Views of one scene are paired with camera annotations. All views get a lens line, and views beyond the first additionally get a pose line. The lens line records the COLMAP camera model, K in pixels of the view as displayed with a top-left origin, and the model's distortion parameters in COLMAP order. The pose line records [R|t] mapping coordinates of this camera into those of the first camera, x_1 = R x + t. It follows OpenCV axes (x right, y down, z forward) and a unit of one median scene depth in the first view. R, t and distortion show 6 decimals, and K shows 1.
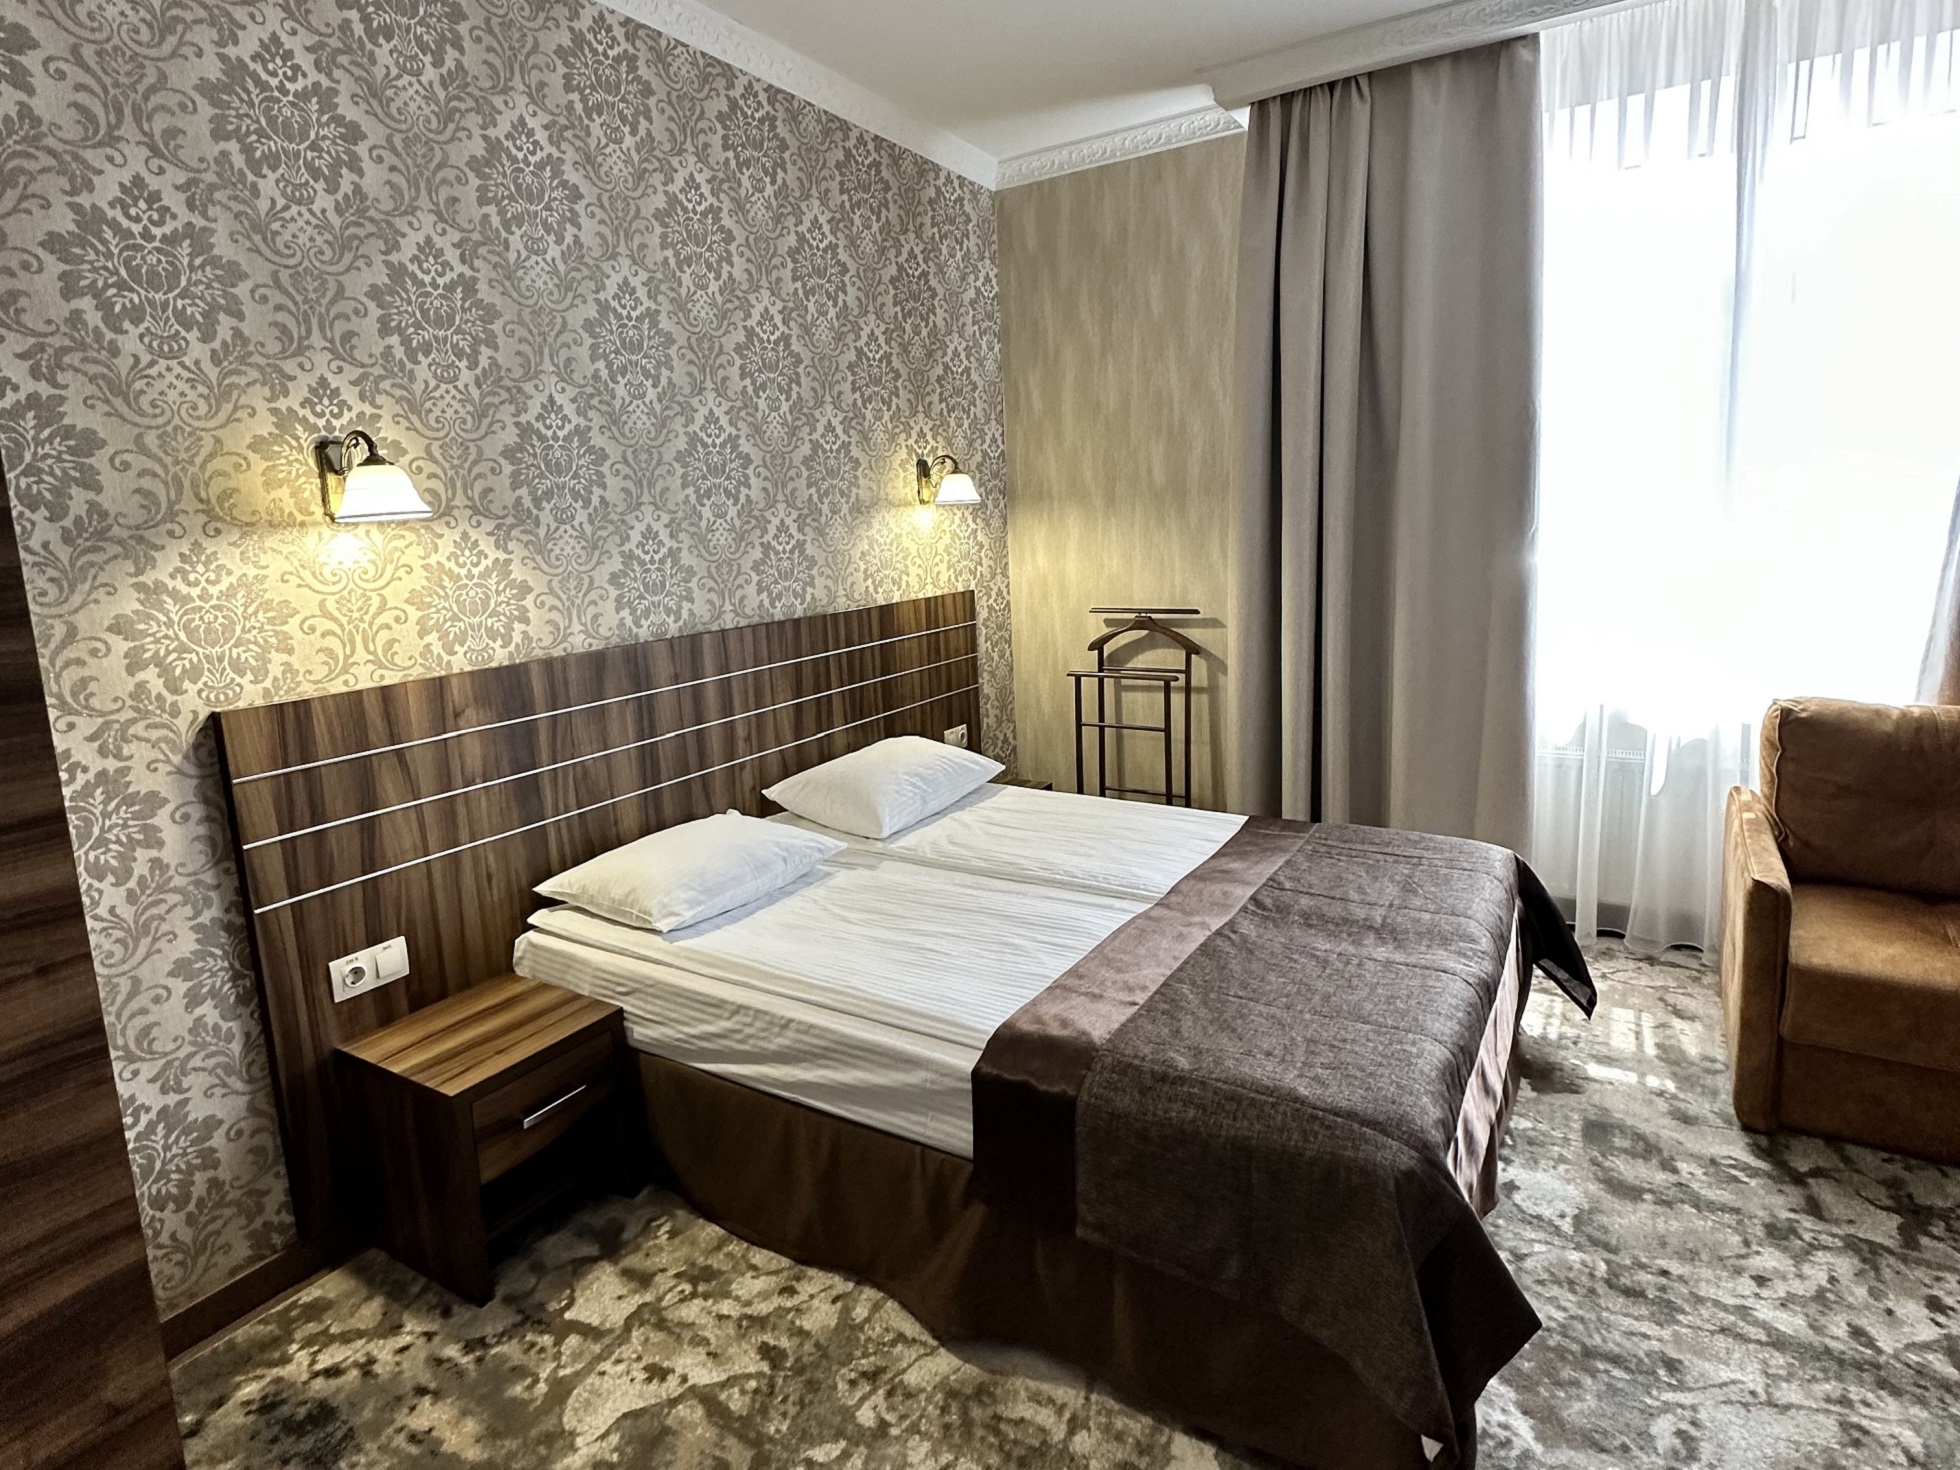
lens RADIAL K [[1041.3, 0, 981.9], [0, 1041.3, 680.4], [0, 0, 1]] dist [-0.002776, -0.000444]
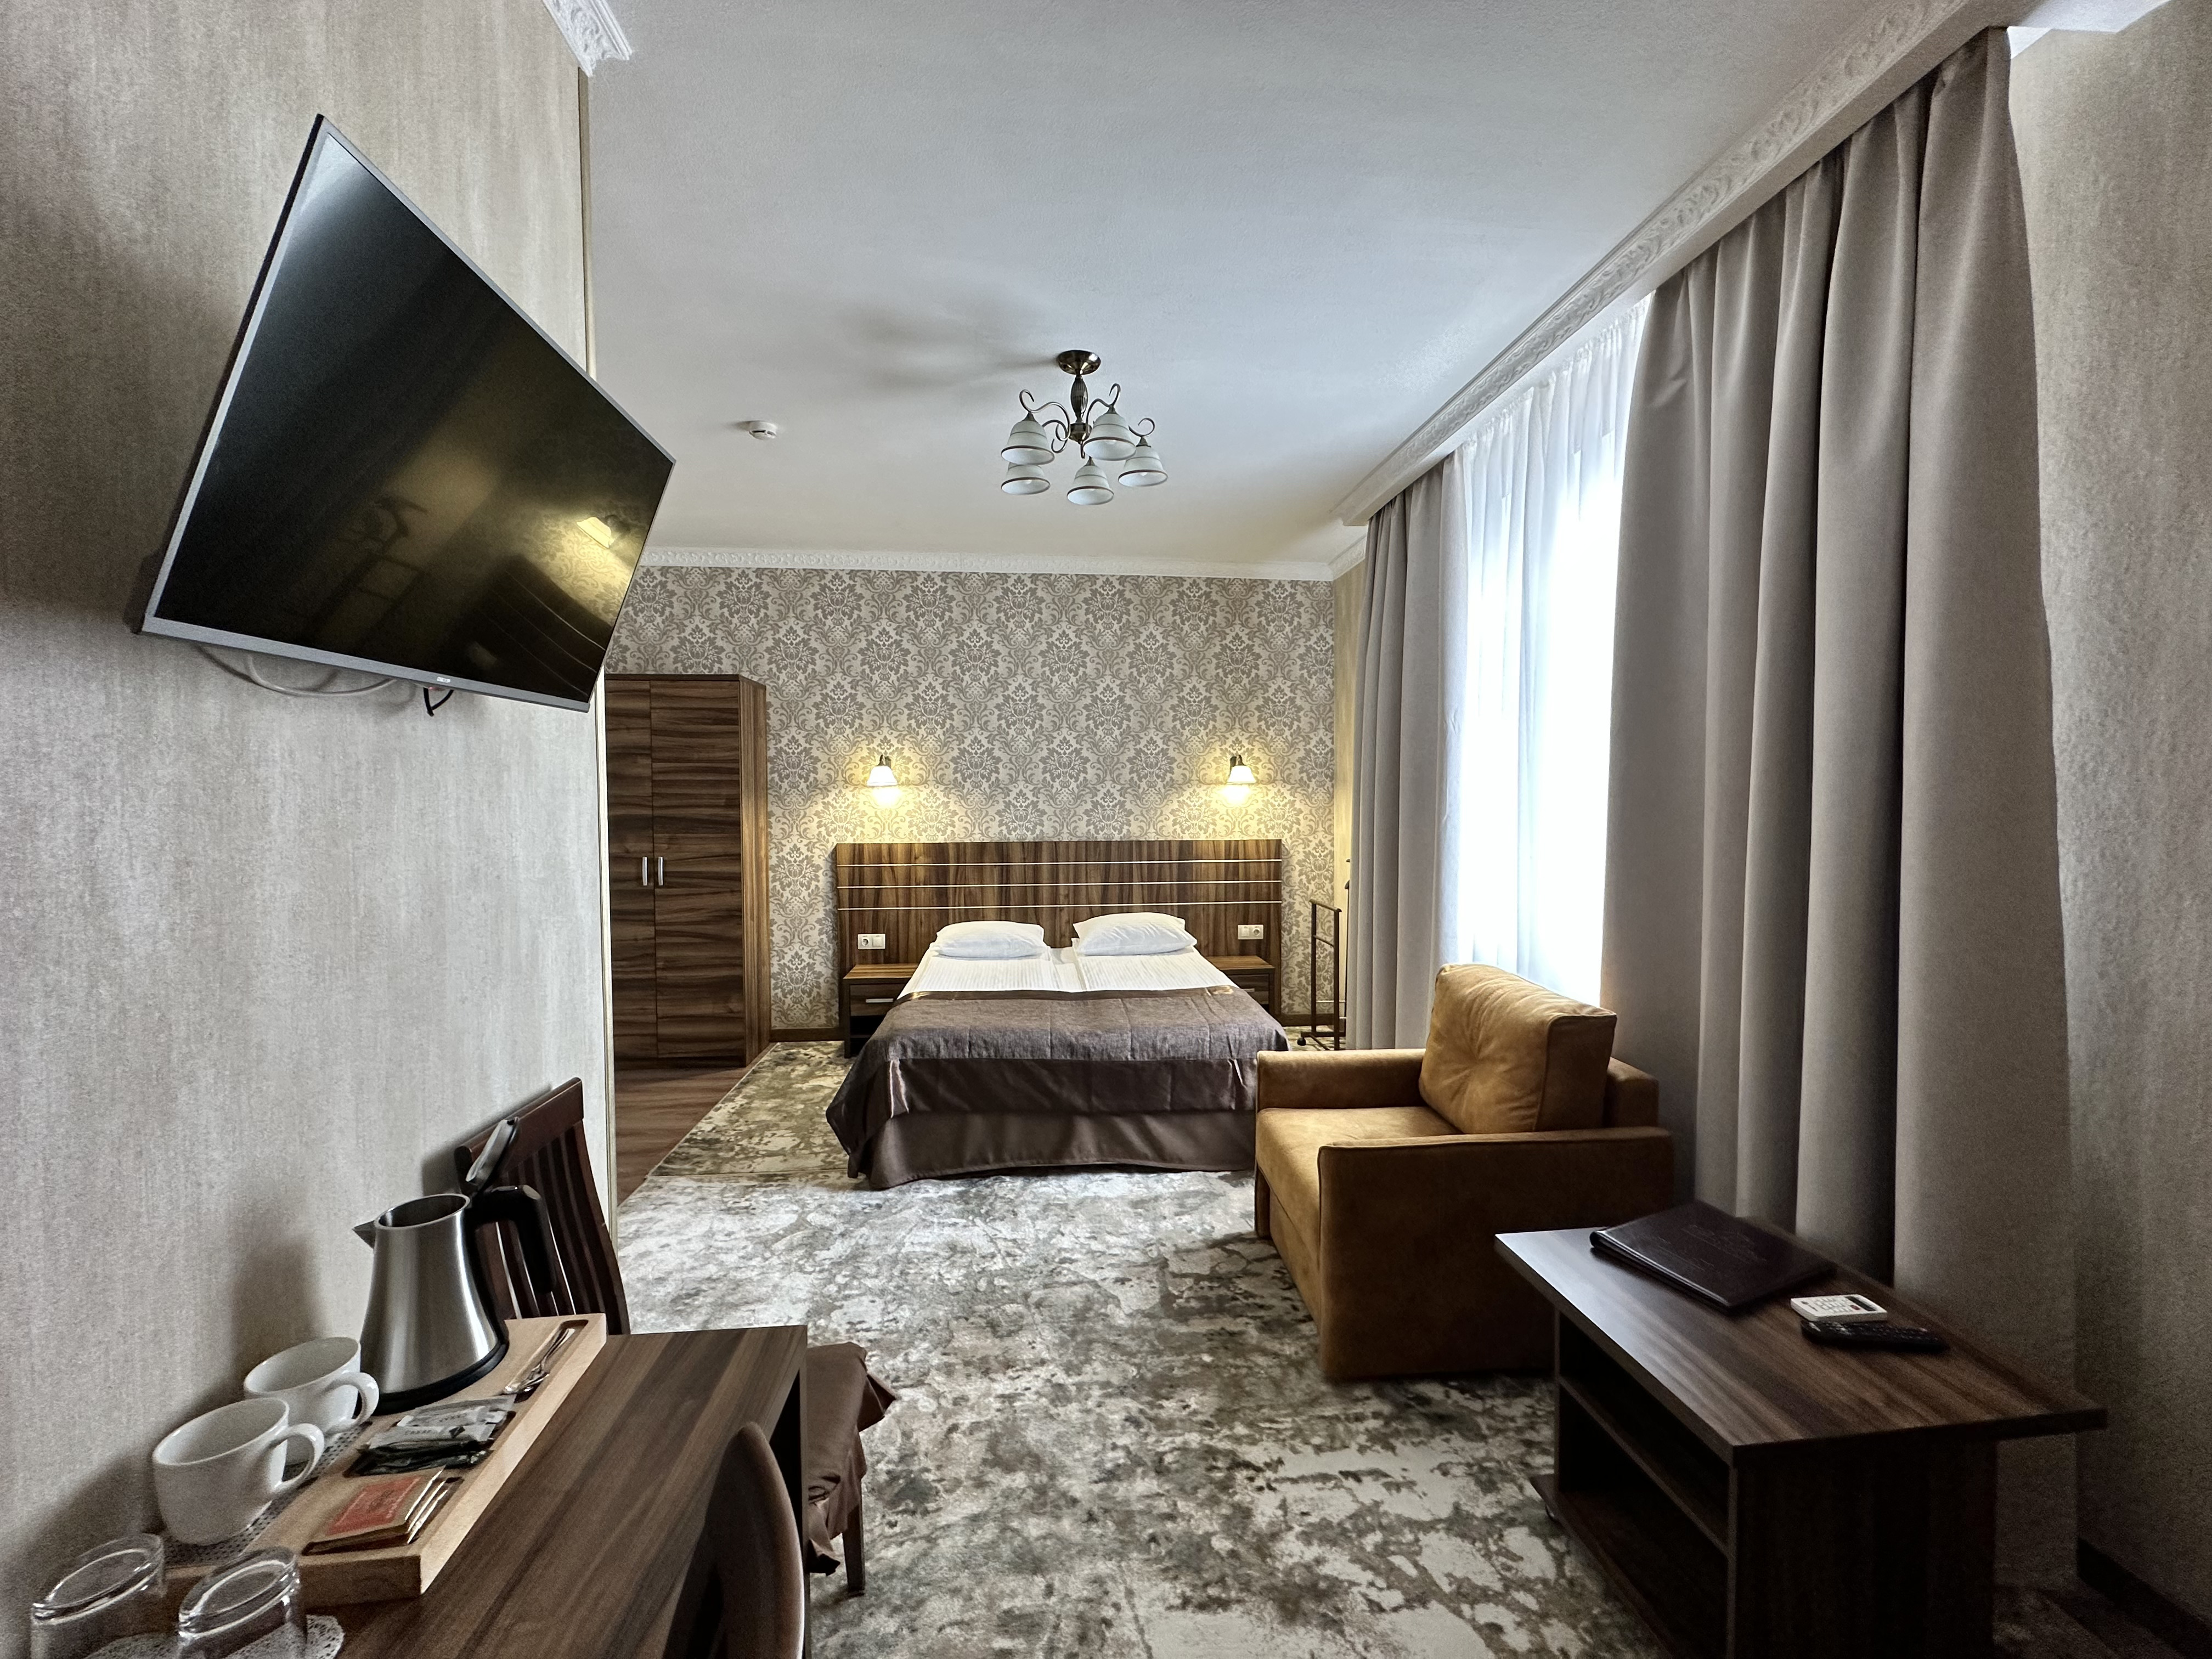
lens RADIAL K [[880.6, 0, 1106.0], [0, 880.6, 829.5], [0, 0, 1]] dist [-0.004524, 0.000330]
pose [[0.593490, 0.070703, -0.801730, 1.653712], [-0.148977, 0.988571, -0.023102, -0.062078], [0.790933, 0.133150, 0.597240, 0.037443]]
